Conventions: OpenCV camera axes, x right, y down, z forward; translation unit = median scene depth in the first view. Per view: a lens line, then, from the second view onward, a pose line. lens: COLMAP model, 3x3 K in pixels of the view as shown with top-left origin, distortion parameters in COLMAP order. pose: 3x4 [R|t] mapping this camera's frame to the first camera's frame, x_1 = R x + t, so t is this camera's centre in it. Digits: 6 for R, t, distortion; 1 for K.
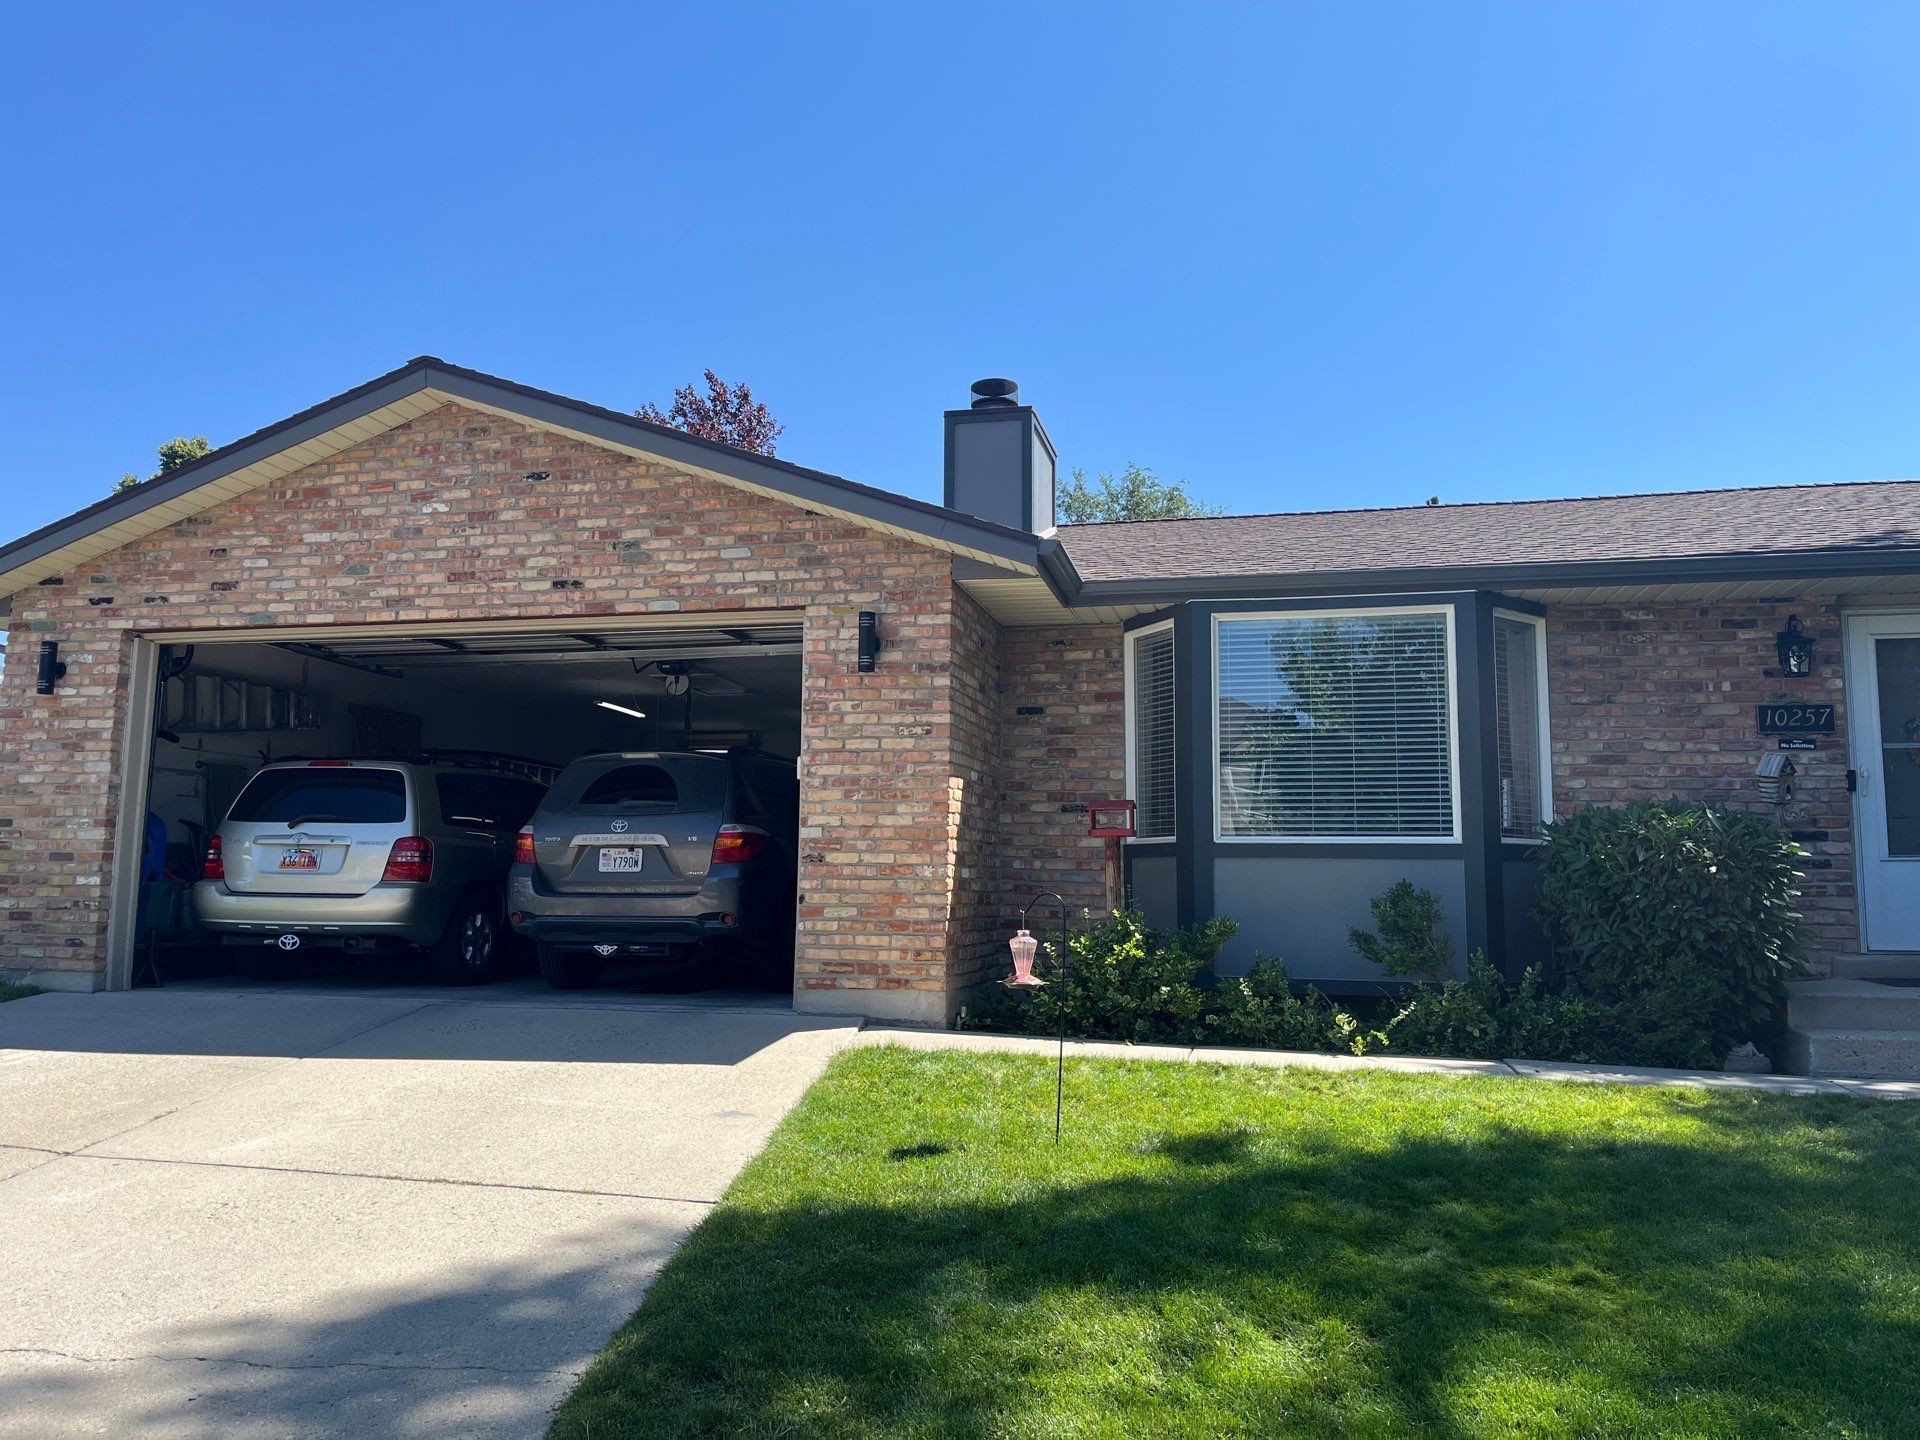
lens RADIAL K [[1444.3, 0, 960.0], [0, 1444.3, 720.0], [0, 0, 1]] dist [0.061328, -0.078189]
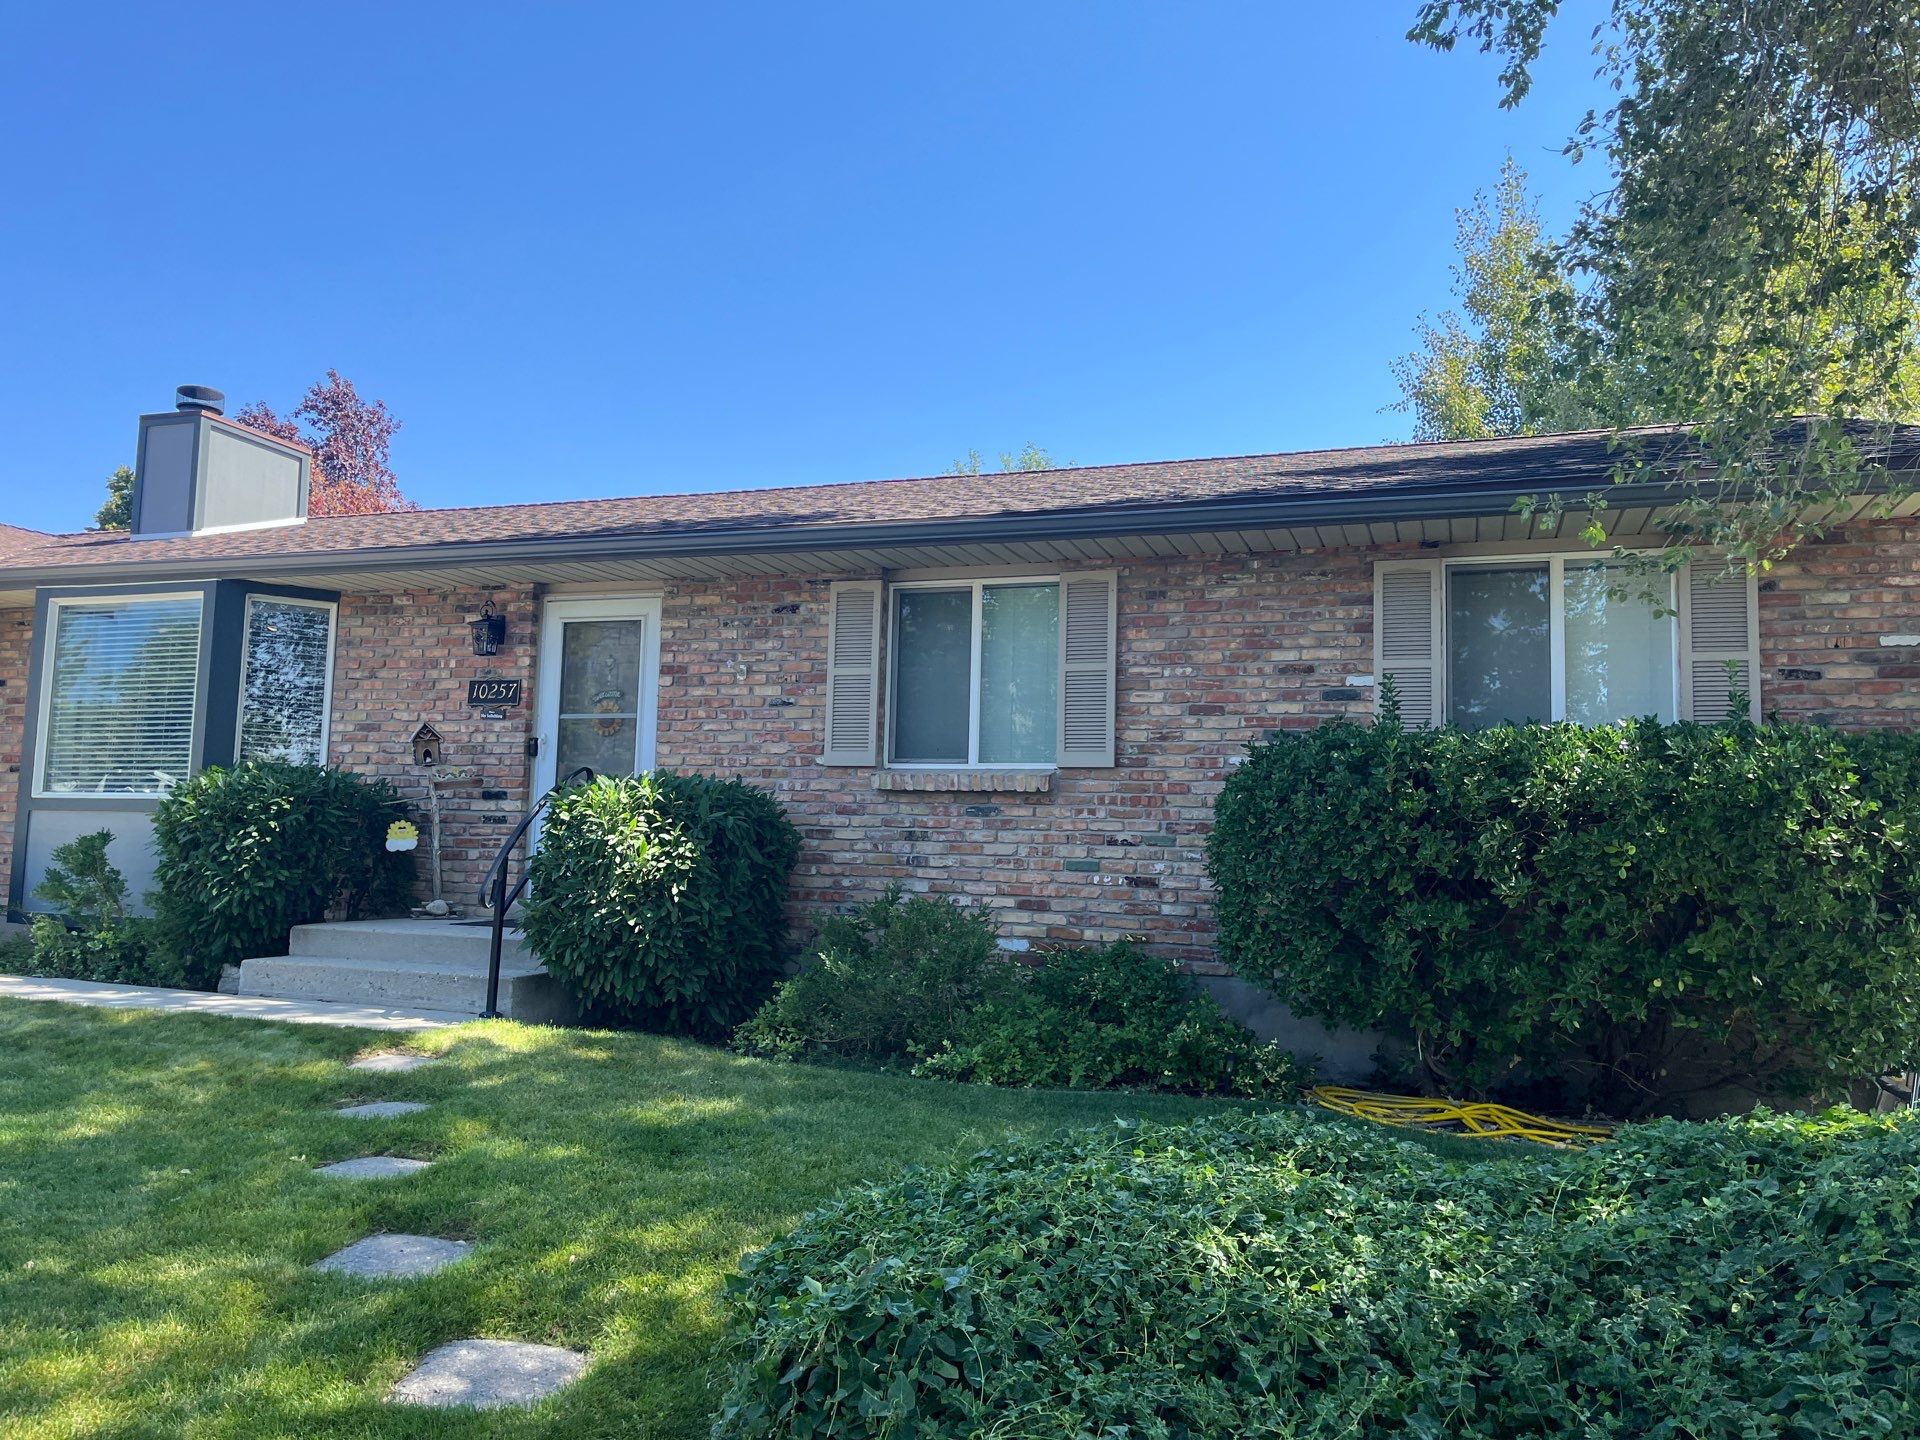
lens RADIAL K [[1444.3, 0, 960.0], [0, 1444.3, 720.0], [0, 0, 1]] dist [0.061328, -0.078189]
pose [[0.996167, 0.006016, -0.087264, 1.014009], [-0.004848, 0.999896, 0.013596, 0.003579], [0.087336, -0.013121, 0.996092, -0.092564]]
